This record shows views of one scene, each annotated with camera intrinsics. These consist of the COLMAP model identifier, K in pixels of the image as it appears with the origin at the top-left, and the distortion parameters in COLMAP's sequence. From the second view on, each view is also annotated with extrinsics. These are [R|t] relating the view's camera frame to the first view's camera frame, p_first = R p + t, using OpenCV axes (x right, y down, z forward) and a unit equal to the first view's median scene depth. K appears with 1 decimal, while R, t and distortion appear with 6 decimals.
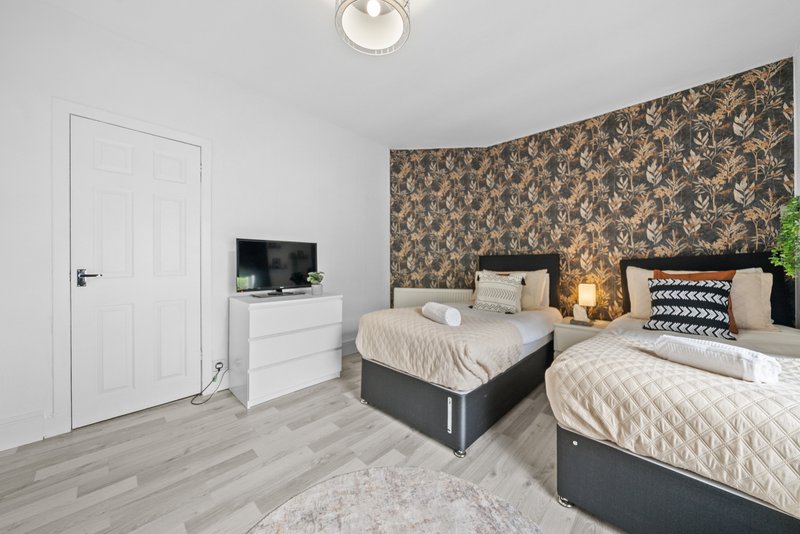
lens RADIAL K [[283.6, 0, 395.8], [0, 283.6, 266.8], [0, 0, 1]] dist [-0.004887, 0.000287]
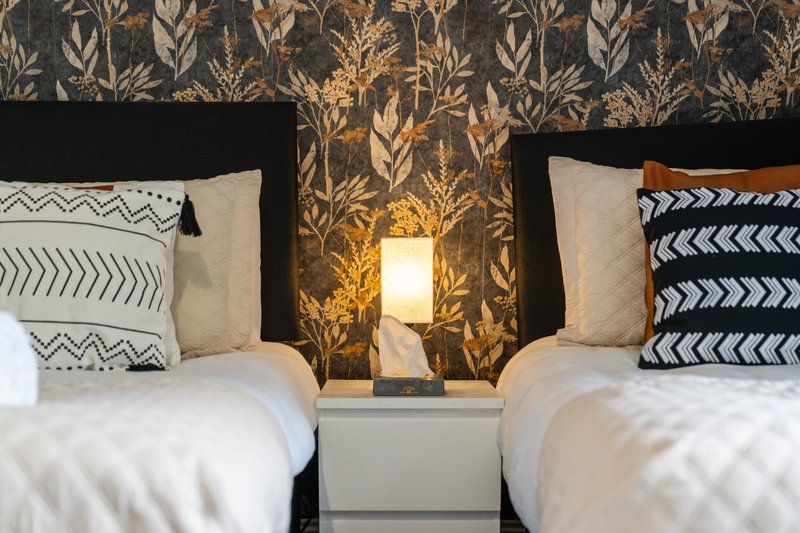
lens RADIAL K [[283.6, 0, 398.1], [0, 283.6, 266.5], [0, 0, 1]] dist [-0.004887, 0.000287]
pose [[0.720539, 0.000569, 0.693414, 0.516744], [0.005648, 0.999962, -0.006690, 0.086360], [-0.693391, 0.008737, 0.720509, 0.832312]]
